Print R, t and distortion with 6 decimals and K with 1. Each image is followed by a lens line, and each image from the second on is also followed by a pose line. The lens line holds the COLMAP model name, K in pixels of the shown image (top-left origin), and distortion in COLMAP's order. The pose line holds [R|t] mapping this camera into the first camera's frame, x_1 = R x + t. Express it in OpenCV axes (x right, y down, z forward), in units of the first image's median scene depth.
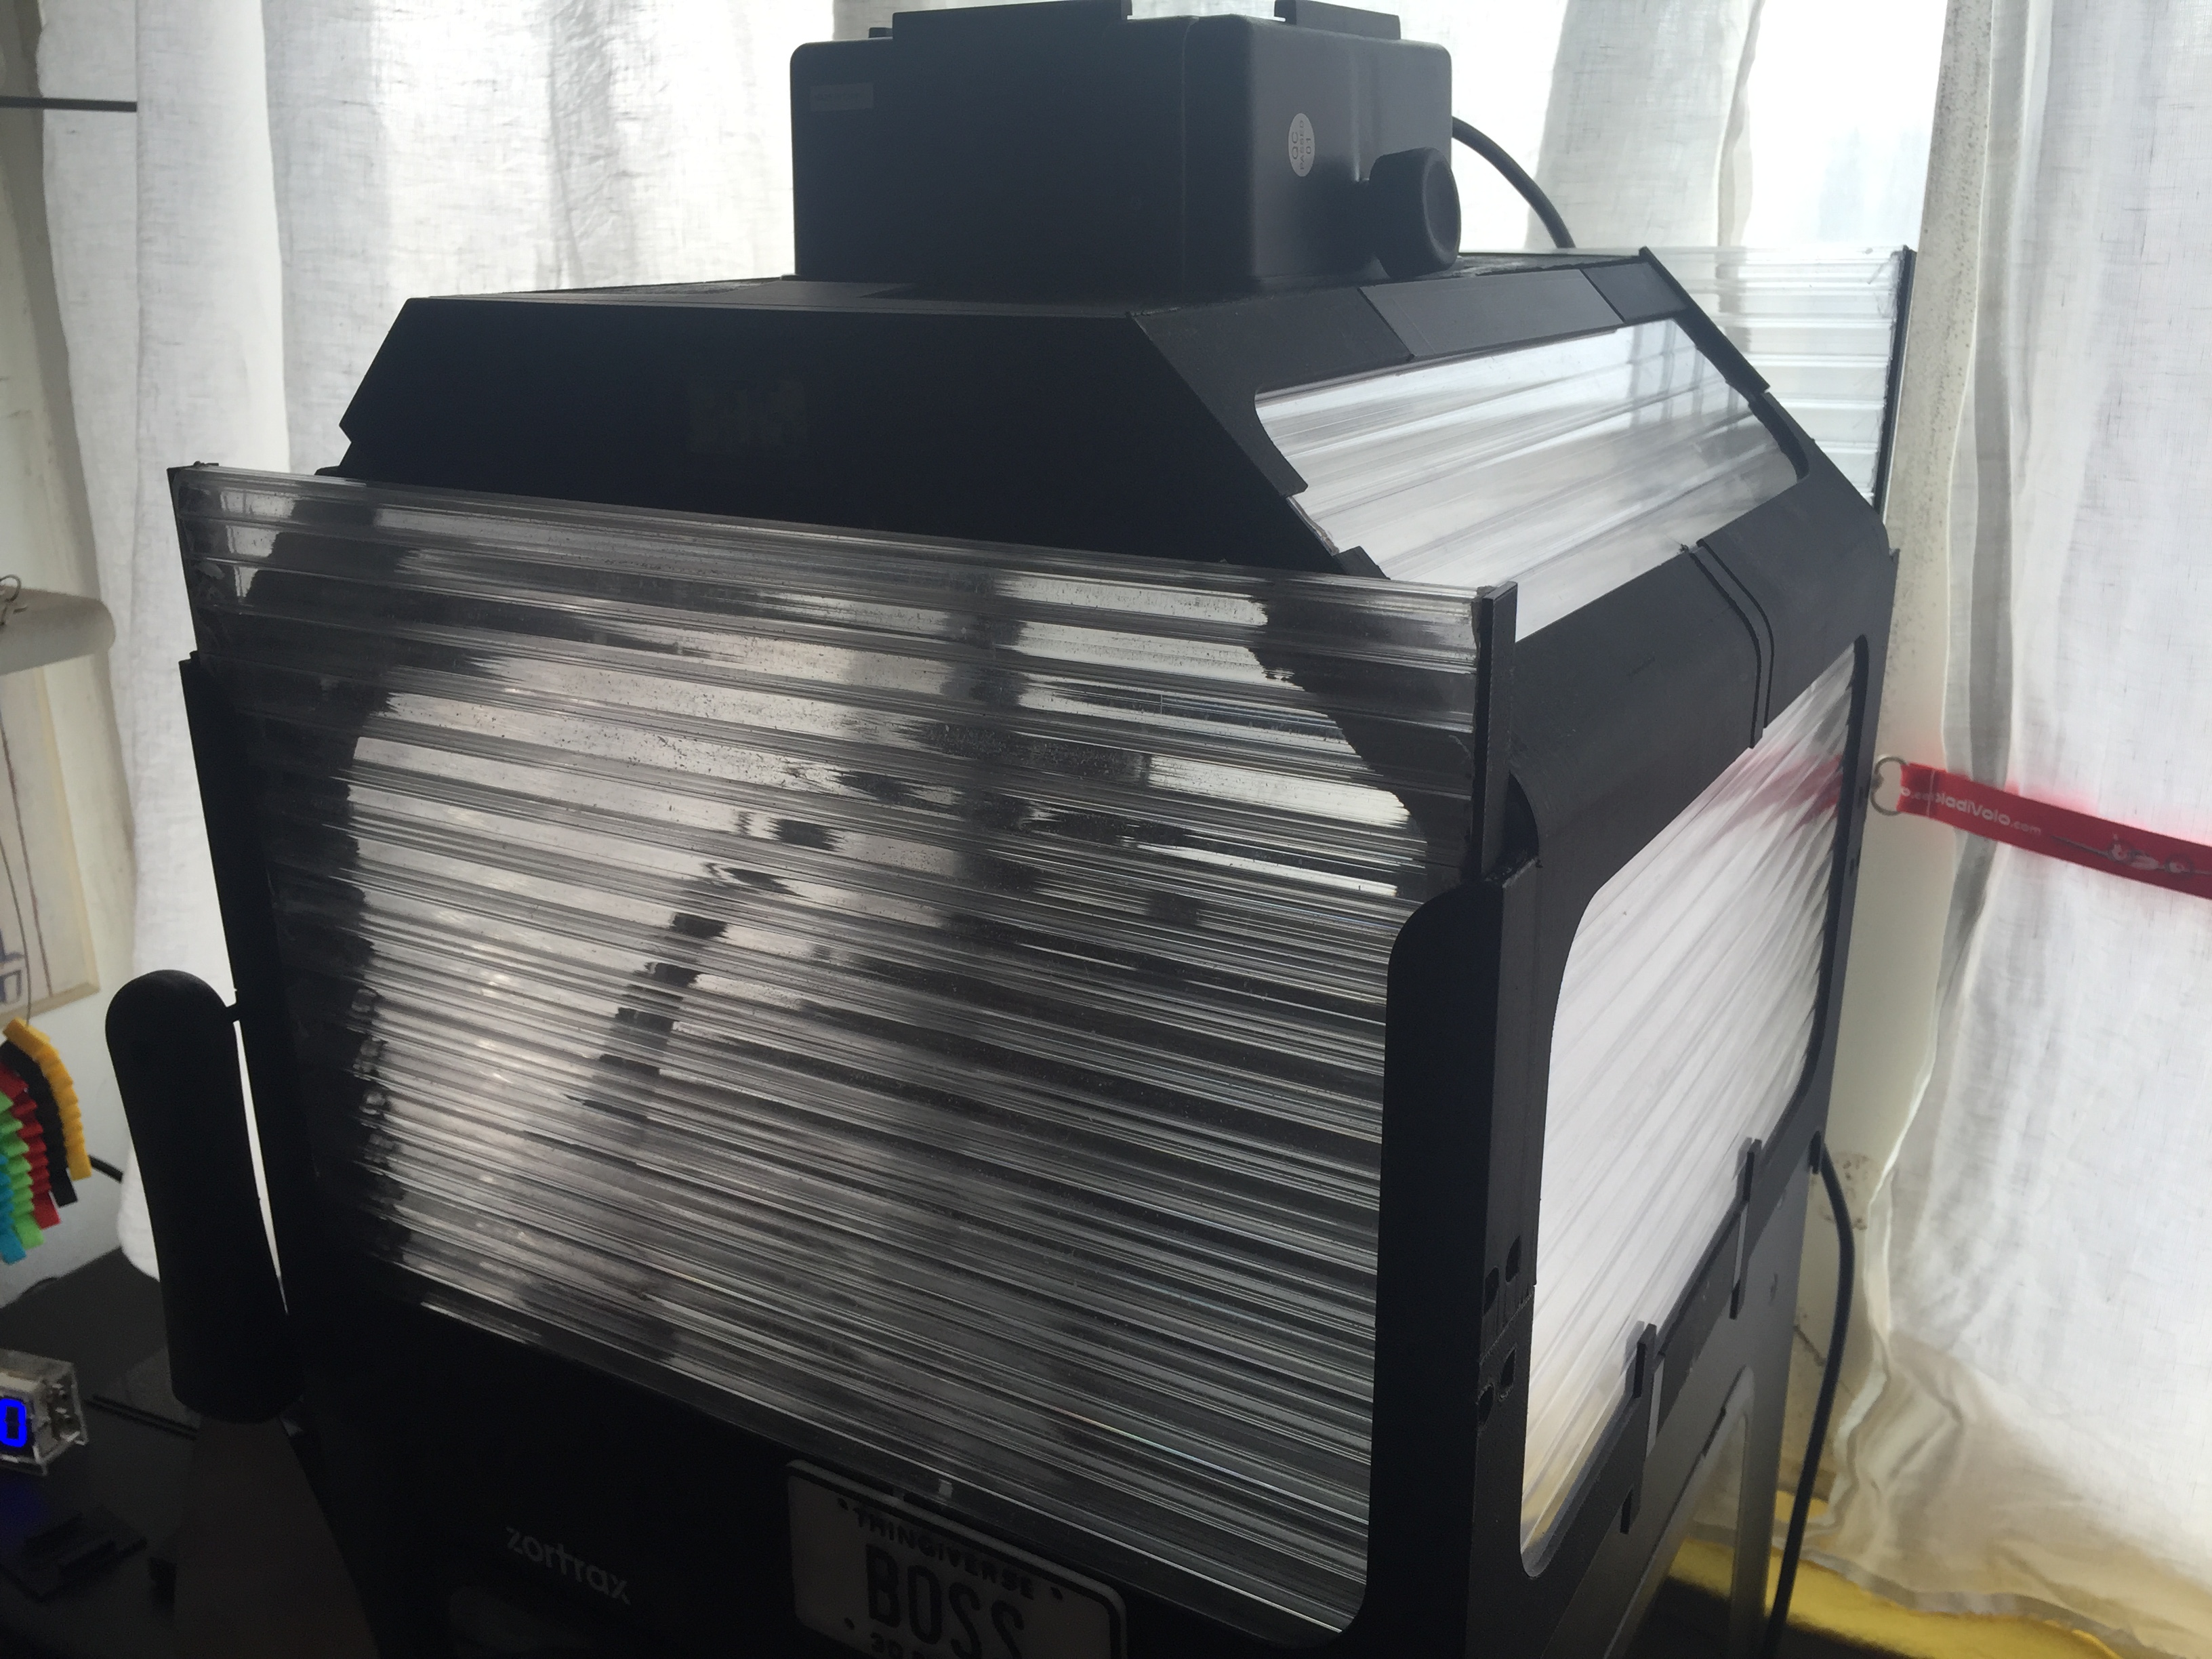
lens RADIAL K [[1912.6, 0, 1104.8], [0, 1912.6, 825.3], [0, 0, 1]] dist [0.039390, -0.069075]
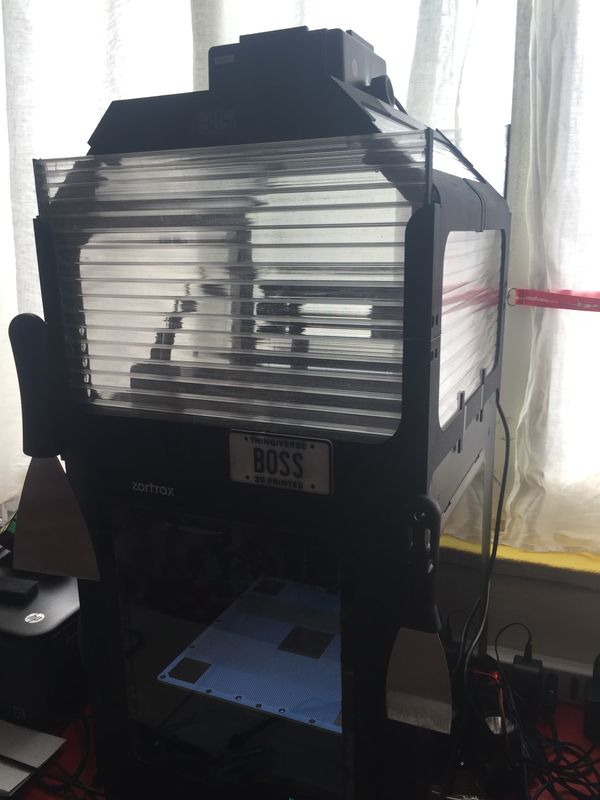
lens RADIAL K [[691.7, 0, 295.3], [0, 691.7, 418.6], [0, 0, 1]] dist [0.039390, -0.069075]
pose [[0.993188, -0.037490, 0.110329, -0.162250], [0.045446, 0.996475, -0.070507, 0.359695], [-0.107297, 0.075041, 0.991391, -0.233316]]
